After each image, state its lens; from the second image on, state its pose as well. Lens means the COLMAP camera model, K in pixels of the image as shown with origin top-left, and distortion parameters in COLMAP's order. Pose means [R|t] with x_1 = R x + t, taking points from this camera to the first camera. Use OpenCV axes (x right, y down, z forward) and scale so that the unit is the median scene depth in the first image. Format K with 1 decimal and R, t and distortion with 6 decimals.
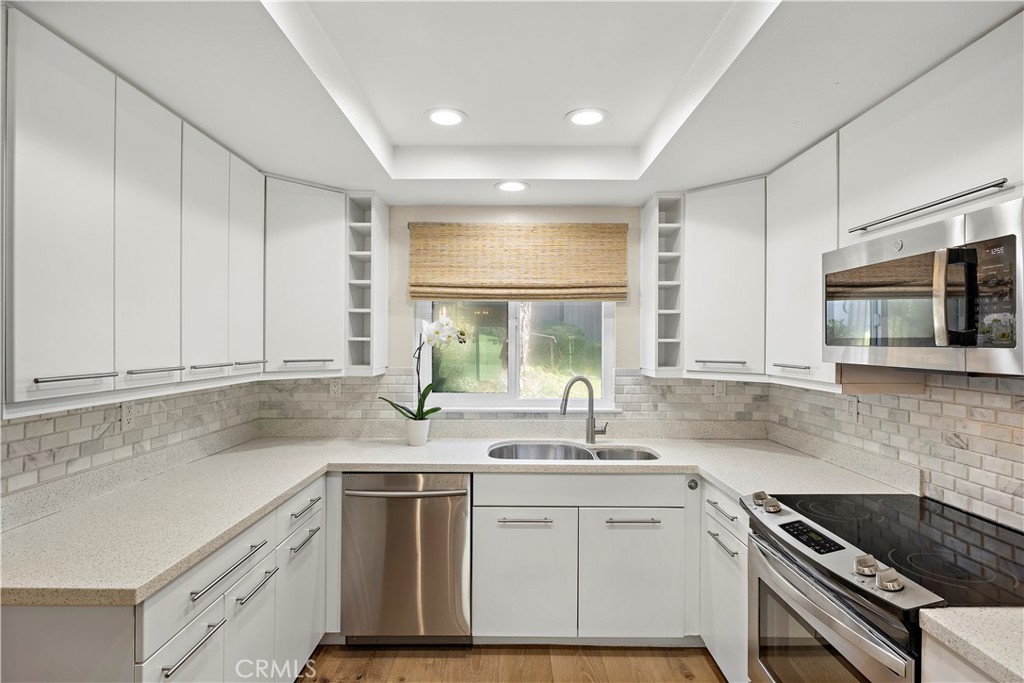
lens RADIAL K [[514.9, 0, 512.8], [0, 514.9, 340.4], [0, 0, 1]] dist [-0.000498, 0.000329]
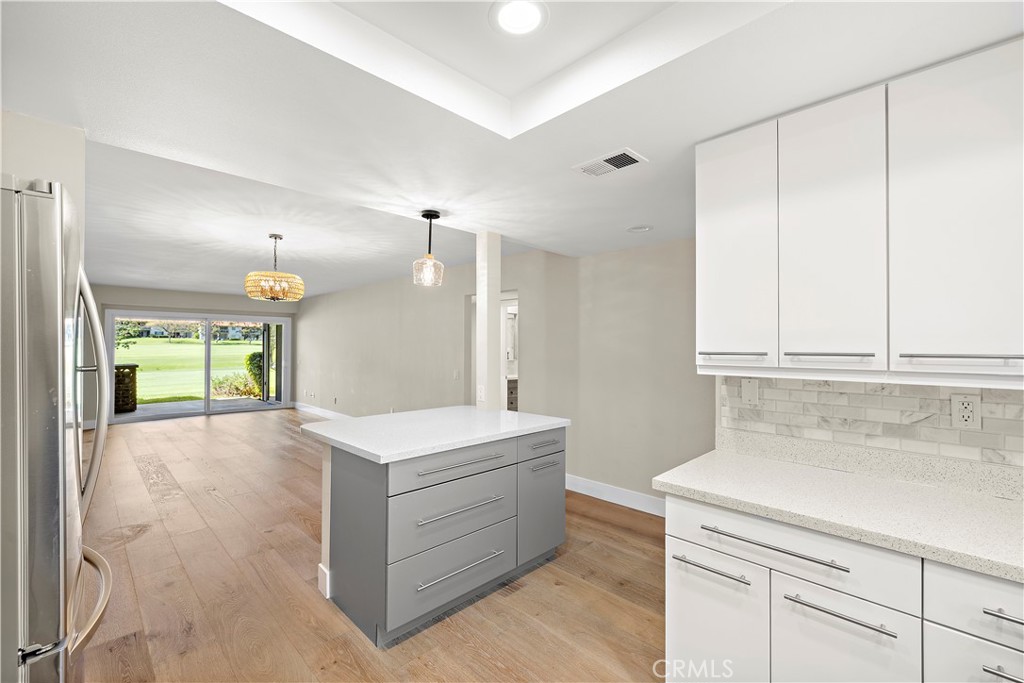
lens RADIAL K [[433.8, 0, 509.7], [0, 433.8, 345.9], [0, 0, 1]] dist [0.001224, -0.000259]
pose [[-0.708365, -0.007185, -0.705810, 0.247070], [-0.004407, 0.999974, -0.005757, 0.029490], [0.705832, -0.000967, -0.708378, 0.718615]]
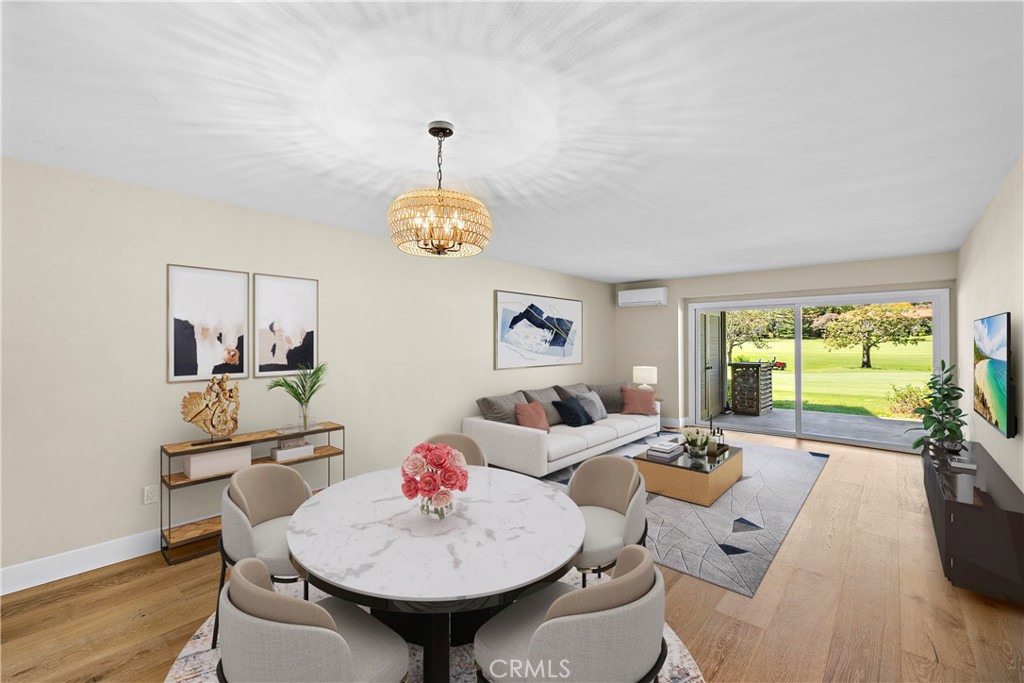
lens RADIAL K [[433.8, 0, 510.9], [0, 433.8, 340.2], [0, 0, 1]] dist [0.001224, -0.000259]
pose [[-0.749616, 0.001094, 0.661872, -0.817173], [-0.003326, 0.999980, -0.005419, 0.029736], [-0.661864, -0.006263, -0.749598, -0.383405]]
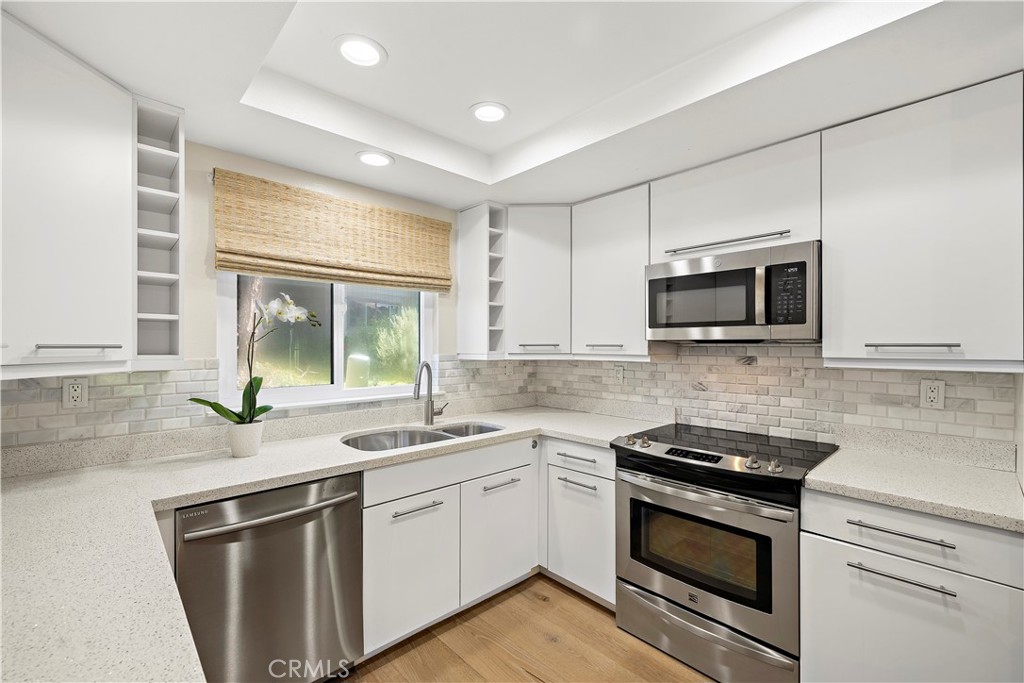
lens RADIAL K [[433.8, 0, 510.1], [0, 433.8, 345.7], [0, 0, 1]] dist [0.001224, -0.000259]
pose [[0.731802, -0.005491, 0.681495, -0.355539], [0.002022, 0.999981, 0.005886, 0.034754], [-0.681514, -0.002929, 0.731799, 0.254128]]
